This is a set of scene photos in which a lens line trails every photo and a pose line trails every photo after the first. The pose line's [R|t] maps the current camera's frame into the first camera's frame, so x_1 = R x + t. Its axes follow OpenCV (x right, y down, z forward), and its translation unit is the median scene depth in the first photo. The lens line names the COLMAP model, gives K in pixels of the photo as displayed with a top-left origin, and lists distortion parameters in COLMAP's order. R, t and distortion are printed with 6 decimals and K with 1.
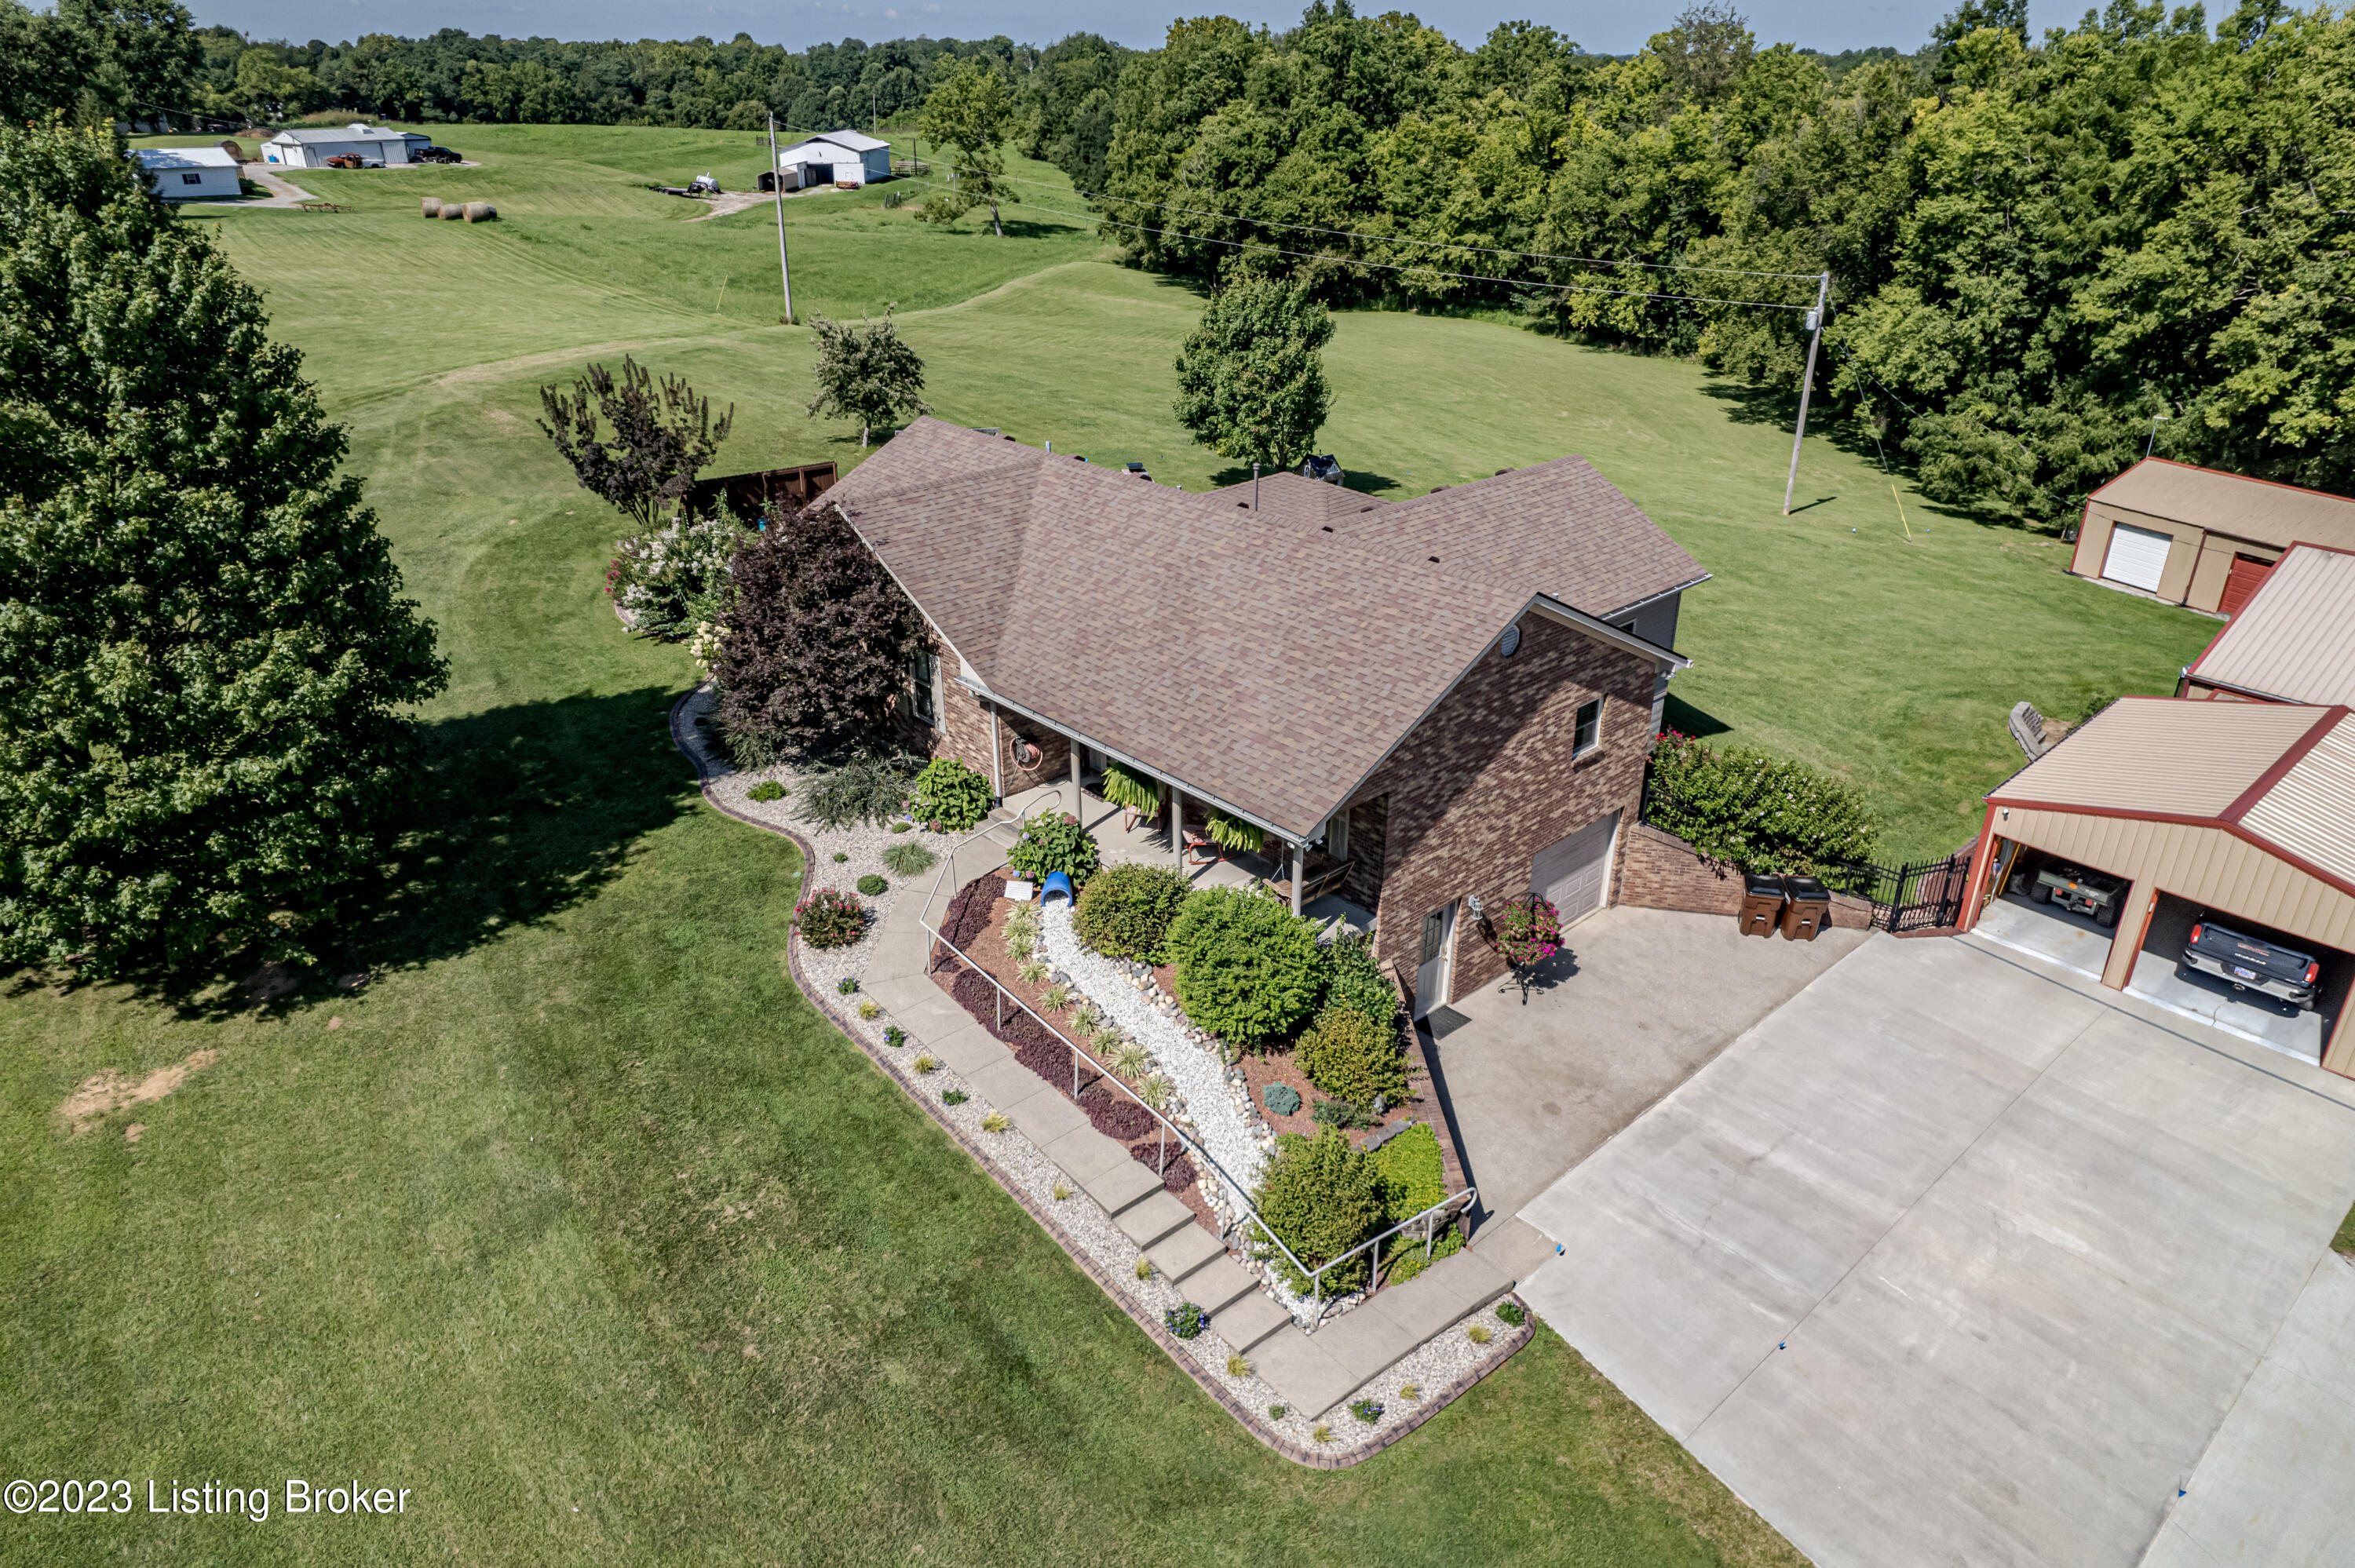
lens RADIAL K [[1569.5, 0, 1197.3], [0, 1569.5, 824.6], [0, 0, 1]] dist [-0.046388, 0.000648]
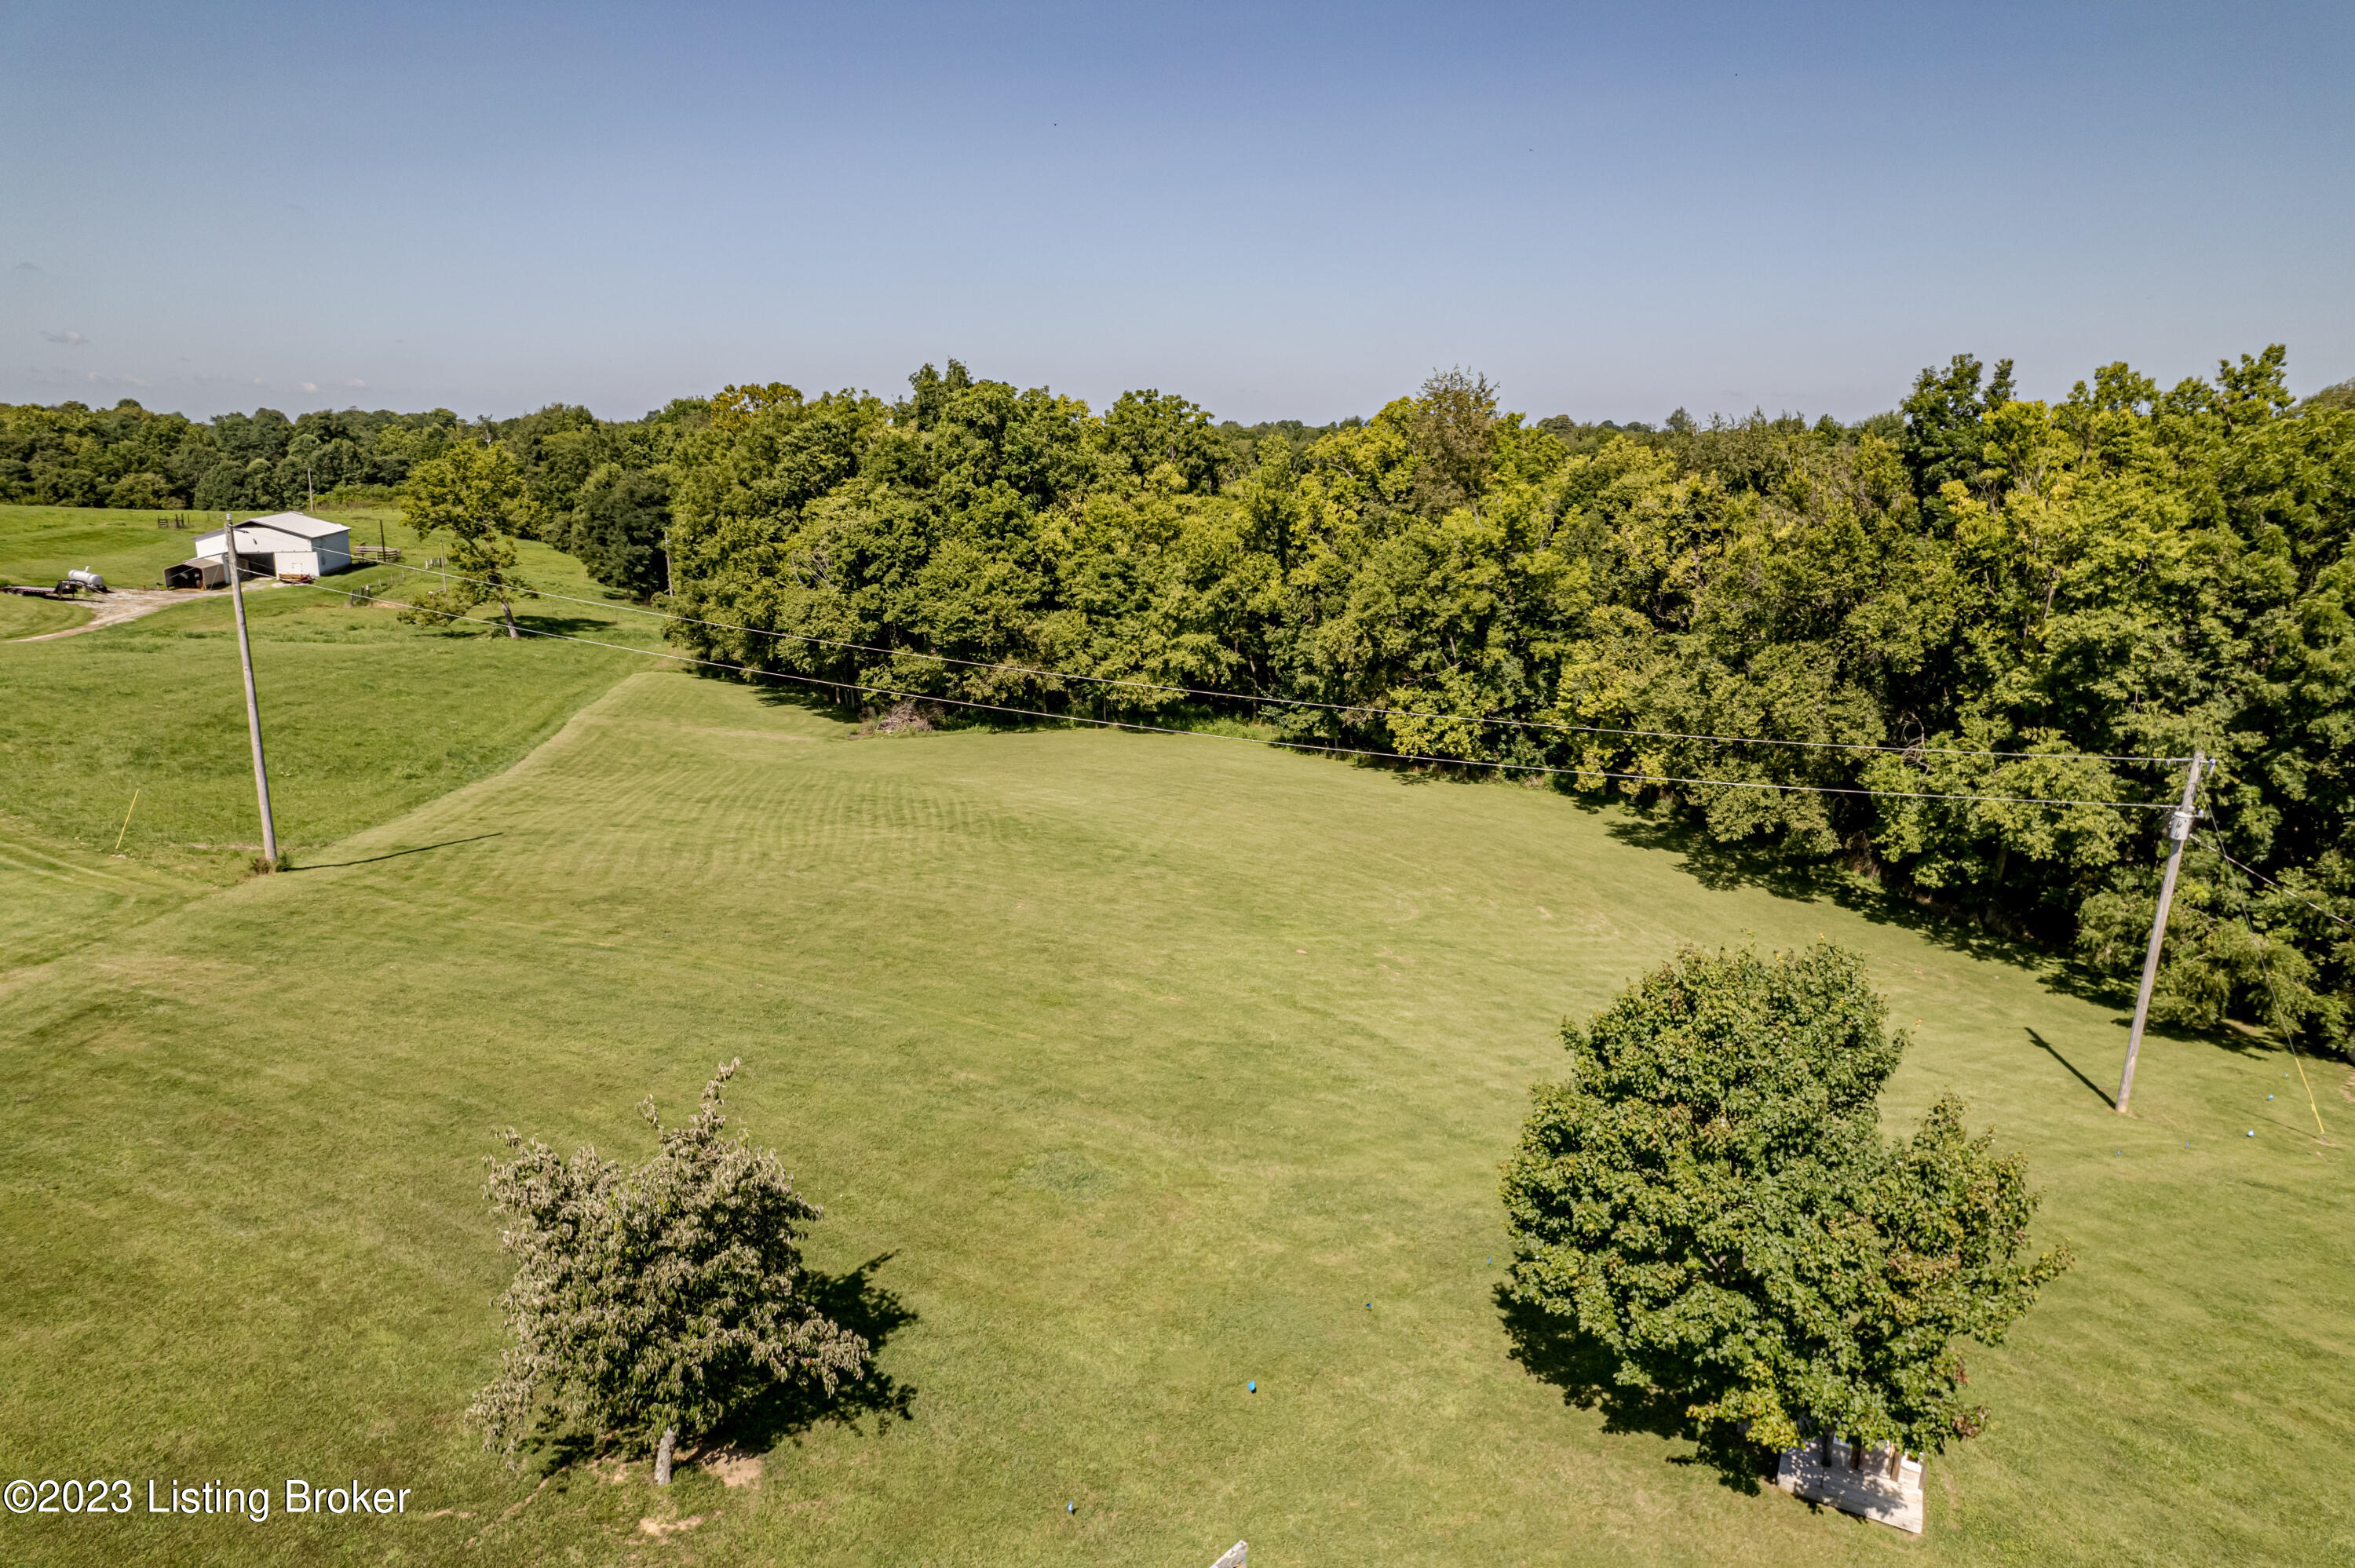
lens RADIAL K [[1548.9, 0, 1190.0], [0, 1548.9, 806.2], [0, 0, 1]] dist [-0.074750, 0.078253]
pose [[0.943136, -0.070539, 0.324837, -0.082669], [0.139905, 0.970690, -0.195417, -0.124298], [-0.301532, 0.229751, 0.925361, 0.253970]]
